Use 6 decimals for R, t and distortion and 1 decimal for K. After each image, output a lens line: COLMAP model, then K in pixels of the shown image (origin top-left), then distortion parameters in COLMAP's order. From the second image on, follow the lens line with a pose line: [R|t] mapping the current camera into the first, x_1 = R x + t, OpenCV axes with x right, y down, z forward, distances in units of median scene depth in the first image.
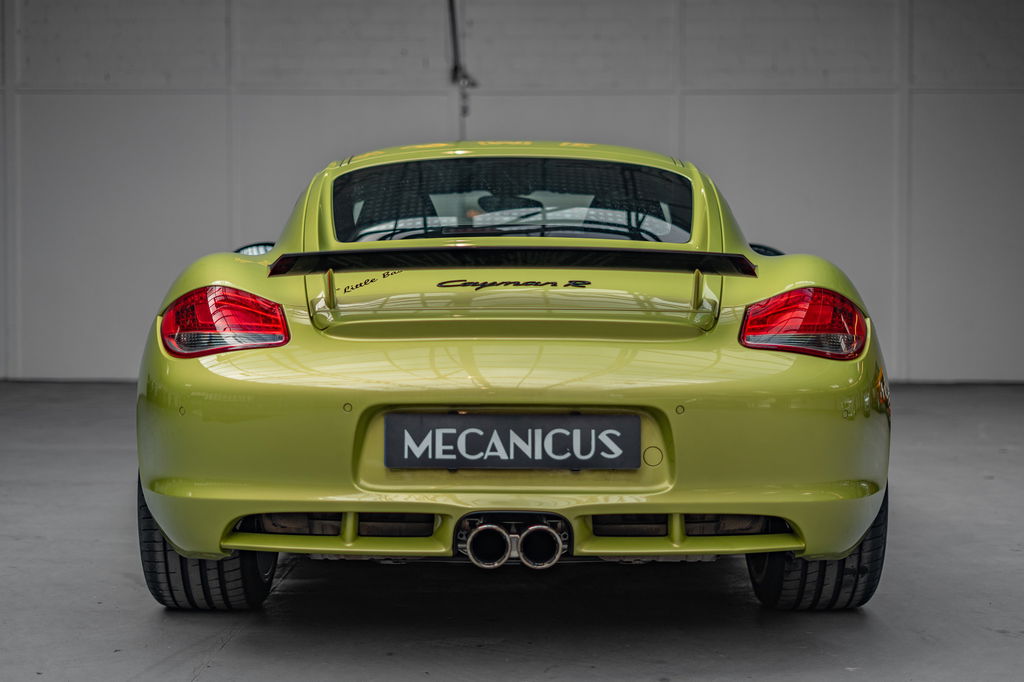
lens RADIAL K [[1495.4, 0, 512.0], [0, 1495.4, 341.0], [0, 0, 1]] dist [-0.001140, 0.002975]
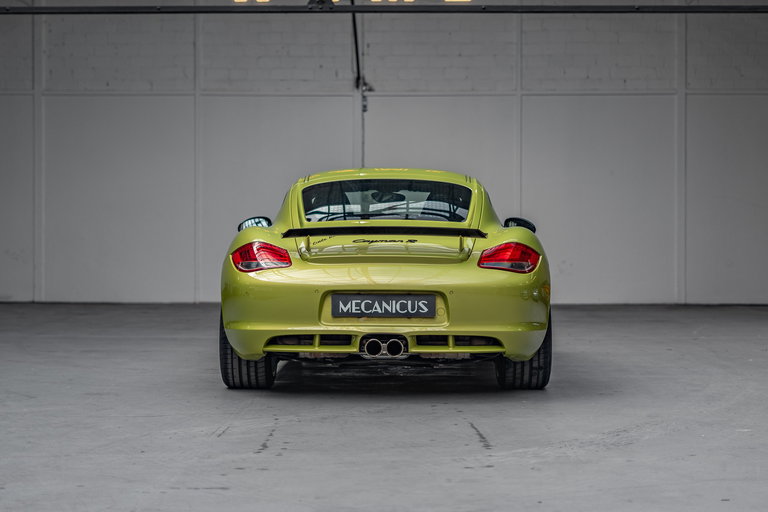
lens RADIAL K [[1141.4, 0, 392.5], [0, 1141.4, 246.3], [0, 0, 1]] dist [-0.005204, -0.007966]
pose [[0.999977, 0.000577, -0.006694, 0.025561], [-0.000748, 0.999670, -0.025697, 0.016452], [0.006677, 0.025701, 0.999647, -0.810611]]
